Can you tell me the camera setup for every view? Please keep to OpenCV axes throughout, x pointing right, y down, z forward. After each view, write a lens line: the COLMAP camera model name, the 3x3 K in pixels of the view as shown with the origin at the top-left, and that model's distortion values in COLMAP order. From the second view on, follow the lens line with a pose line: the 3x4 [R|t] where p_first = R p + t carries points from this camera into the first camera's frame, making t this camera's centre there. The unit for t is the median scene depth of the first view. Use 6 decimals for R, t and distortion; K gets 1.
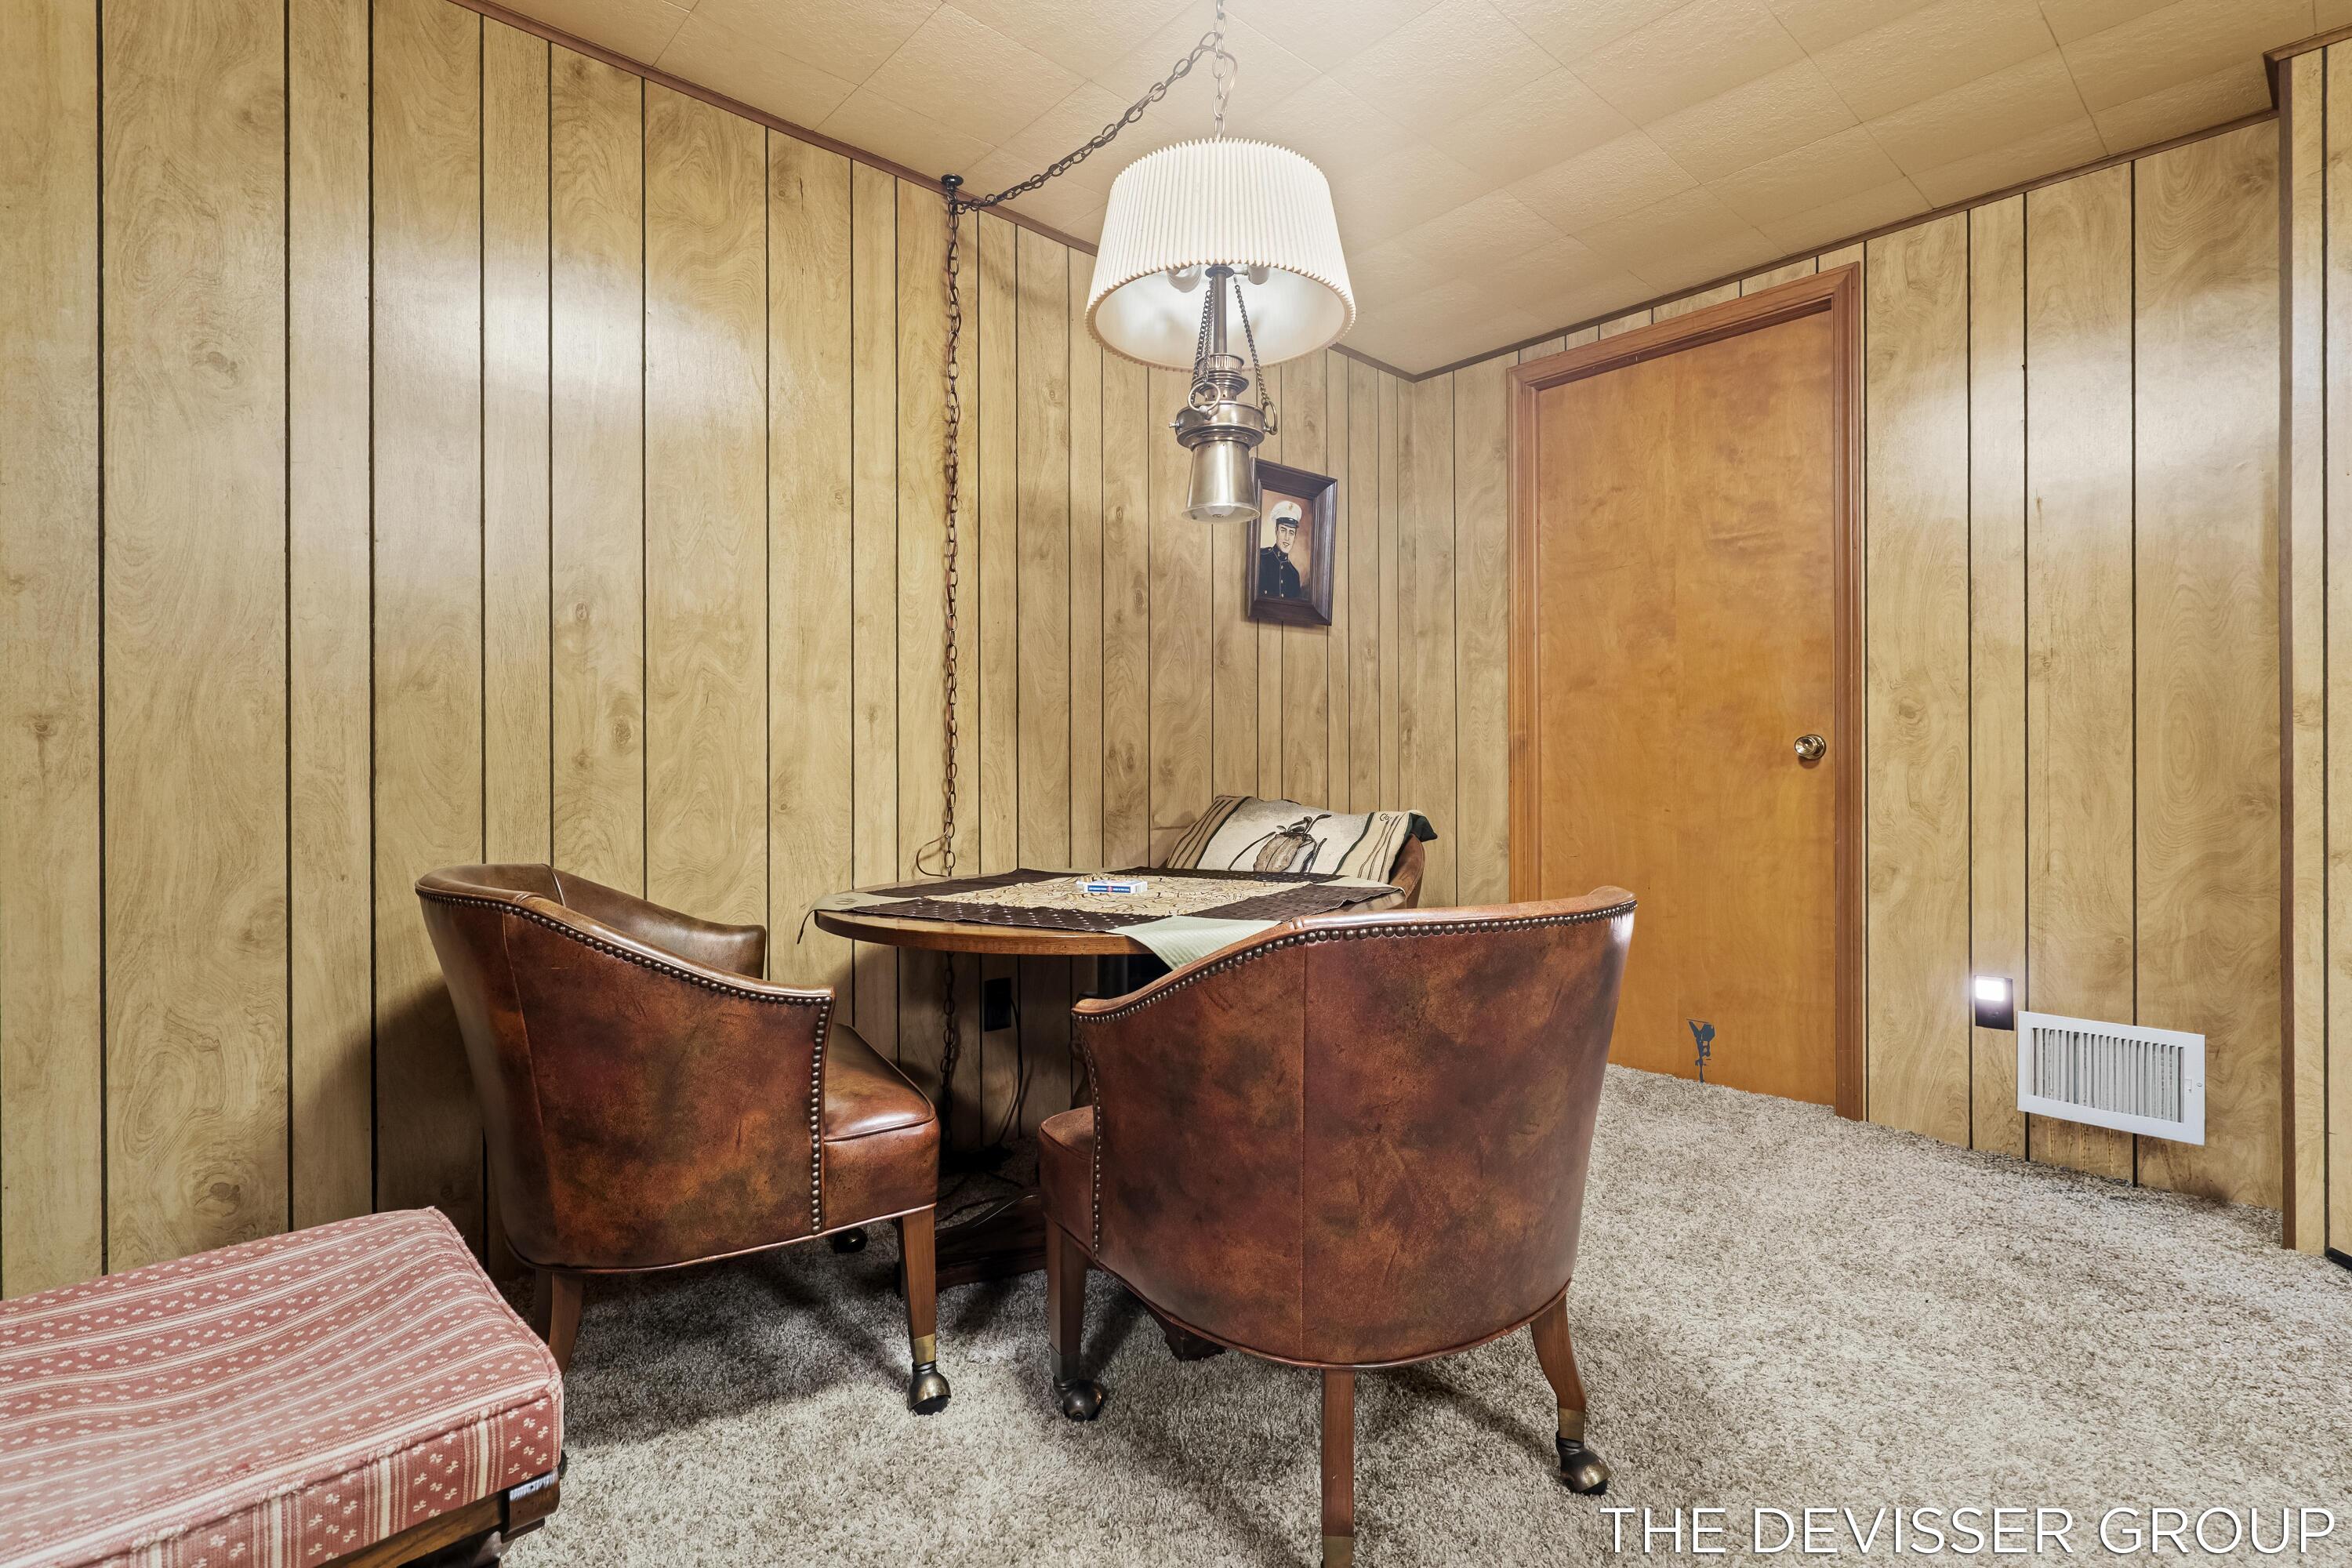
lens RADIAL K [[1088.7, 0, 1172.3], [0, 1088.7, 775.7], [0, 0, 1]] dist [-0.002758, 0.001254]
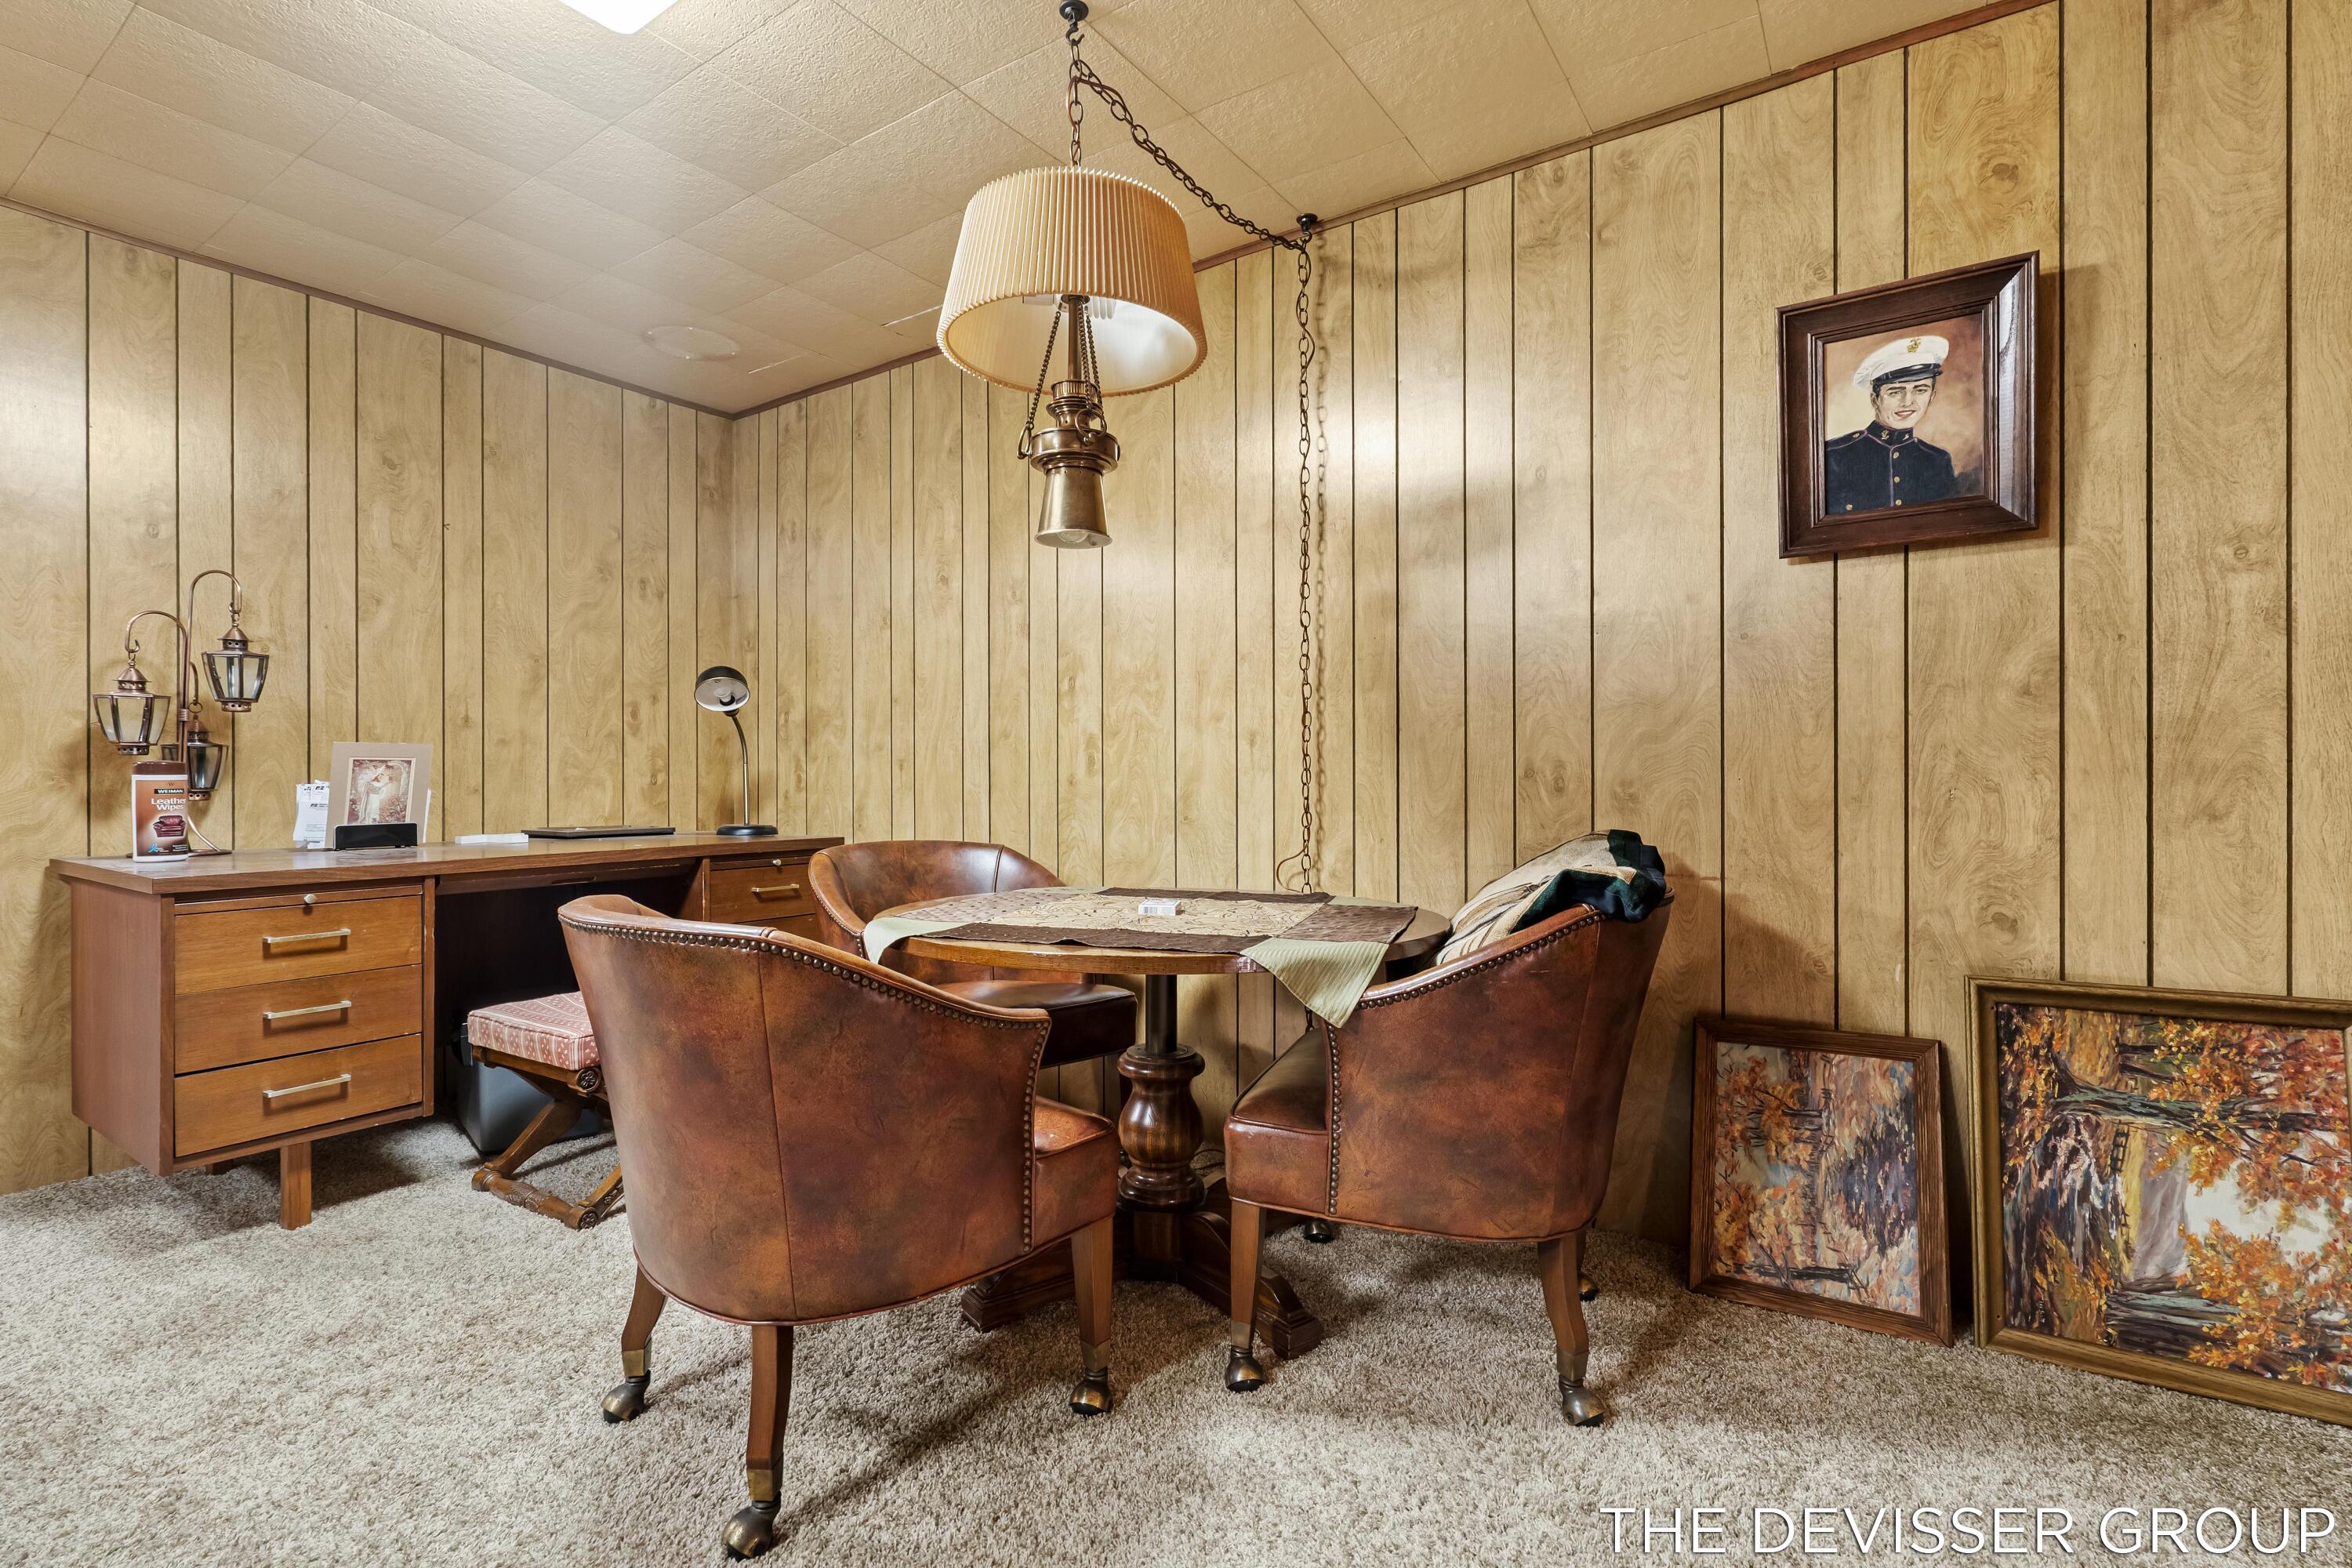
lens RADIAL K [[1088.7, 0, 1160.4], [0, 1088.7, 779.6], [0, 0, 1]] dist [-0.002758, 0.001254]
pose [[0.221366, 0.007776, -0.975160, 0.799874], [-0.009349, 0.999939, 0.005852, -0.020915], [0.975146, 0.007821, 0.221426, 0.655899]]
